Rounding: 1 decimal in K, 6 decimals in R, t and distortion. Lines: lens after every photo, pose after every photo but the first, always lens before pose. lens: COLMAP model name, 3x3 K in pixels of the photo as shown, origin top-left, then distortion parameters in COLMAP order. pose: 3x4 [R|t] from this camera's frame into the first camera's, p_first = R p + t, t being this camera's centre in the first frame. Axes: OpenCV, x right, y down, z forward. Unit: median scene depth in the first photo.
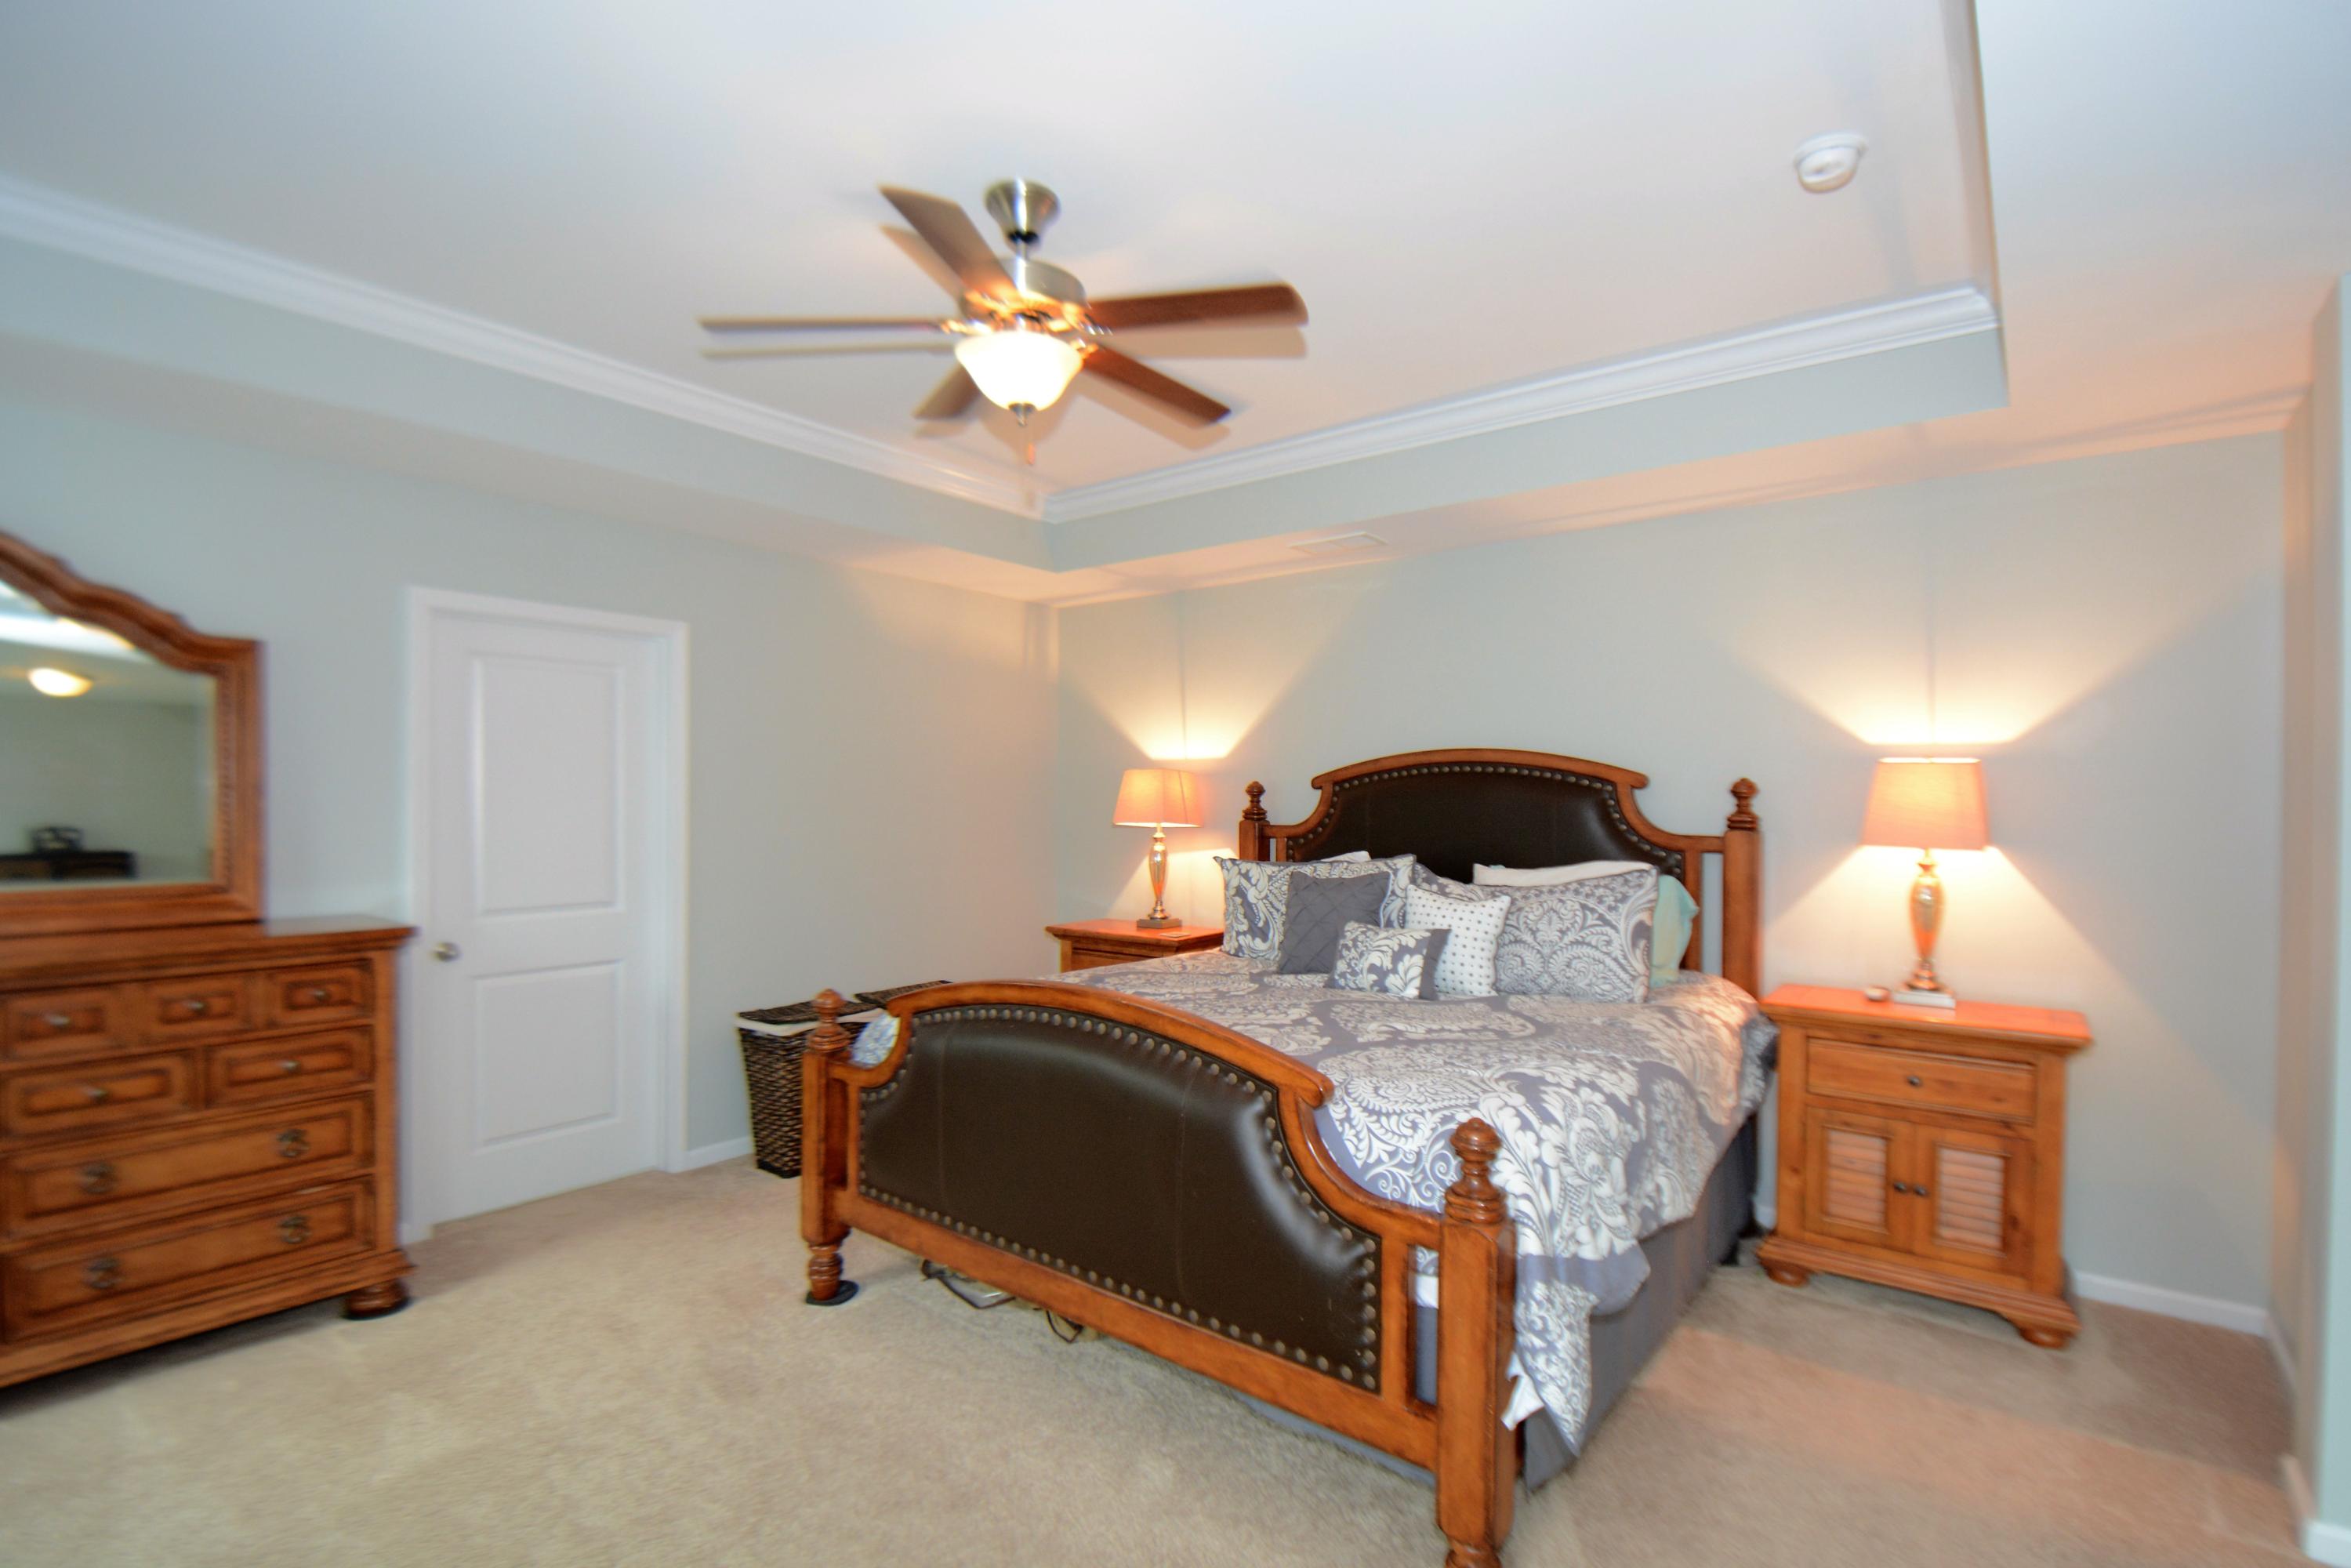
lens RADIAL K [[1086.8, 0, 1198.5], [0, 1086.8, 799.9], [0, 0, 1]] dist [0.019311, -0.023892]
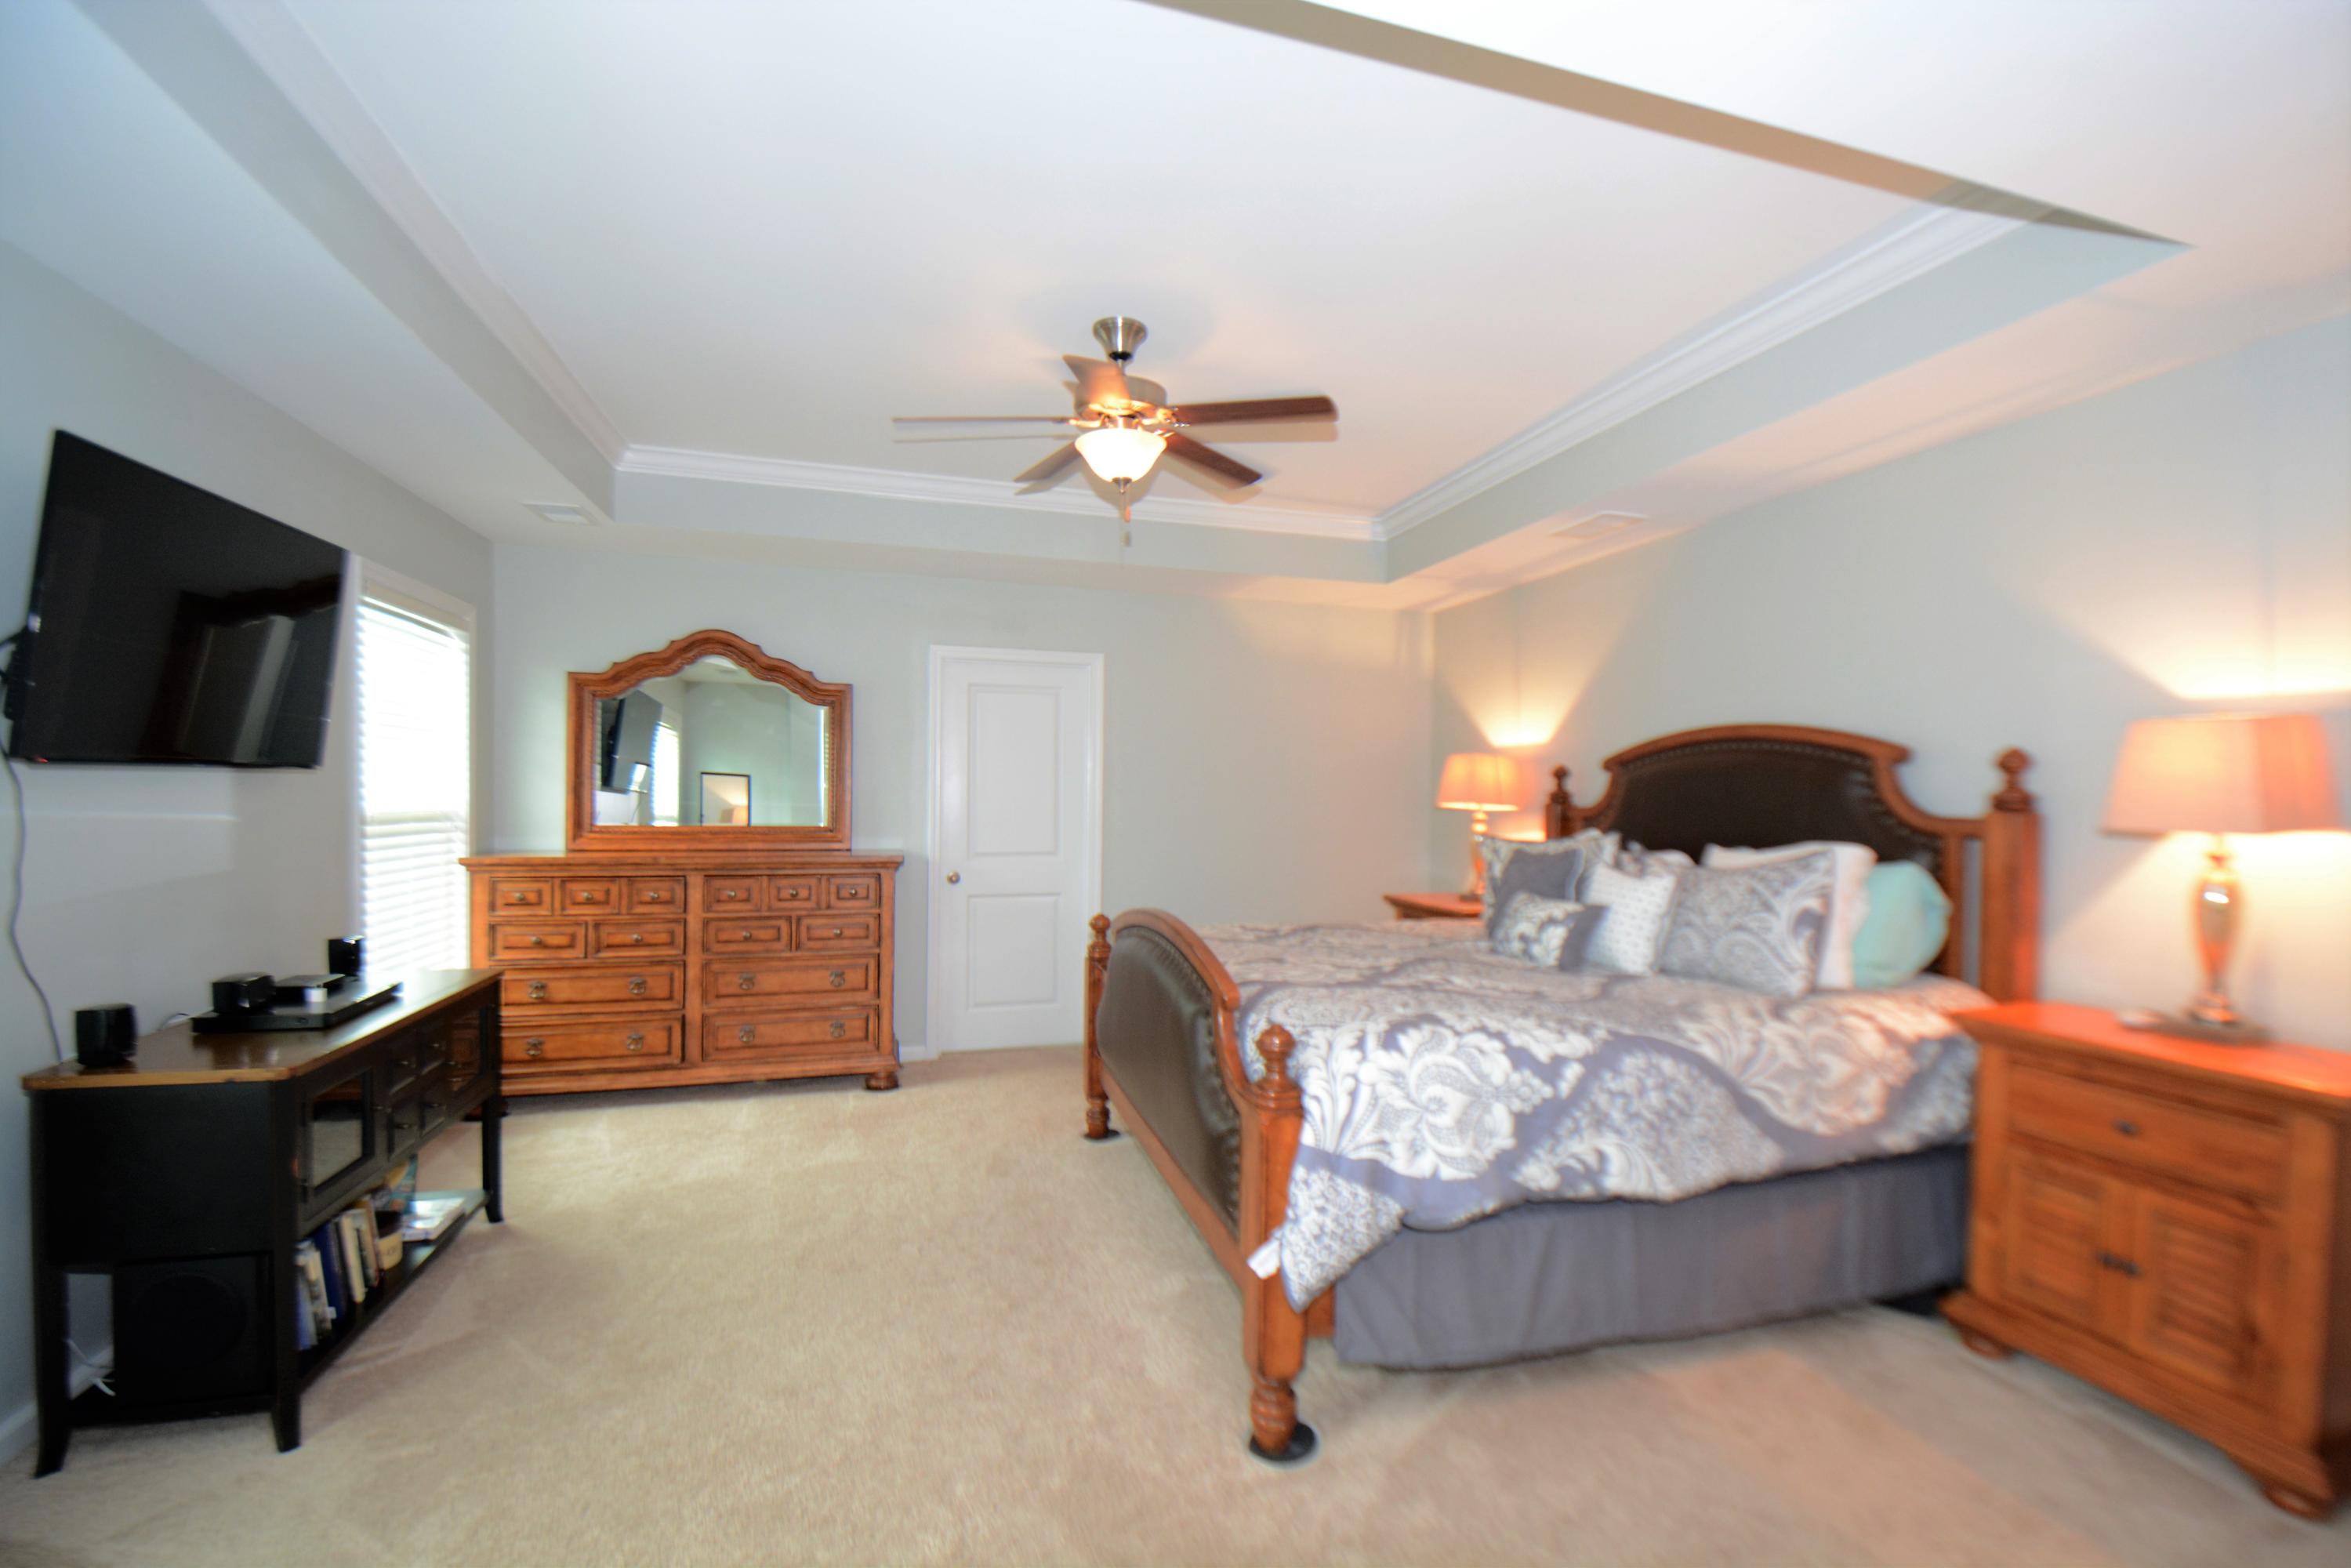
lens RADIAL K [[1022.8, 0, 1190.9], [0, 1022.8, 797.7], [0, 0, 1]] dist [0.020035, -0.018517]
pose [[0.811469, 0.006524, -0.584360, 0.517115], [-0.007640, 0.999971, 0.000555, 0.025153], [0.584346, 0.004014, 0.811495, 0.014468]]
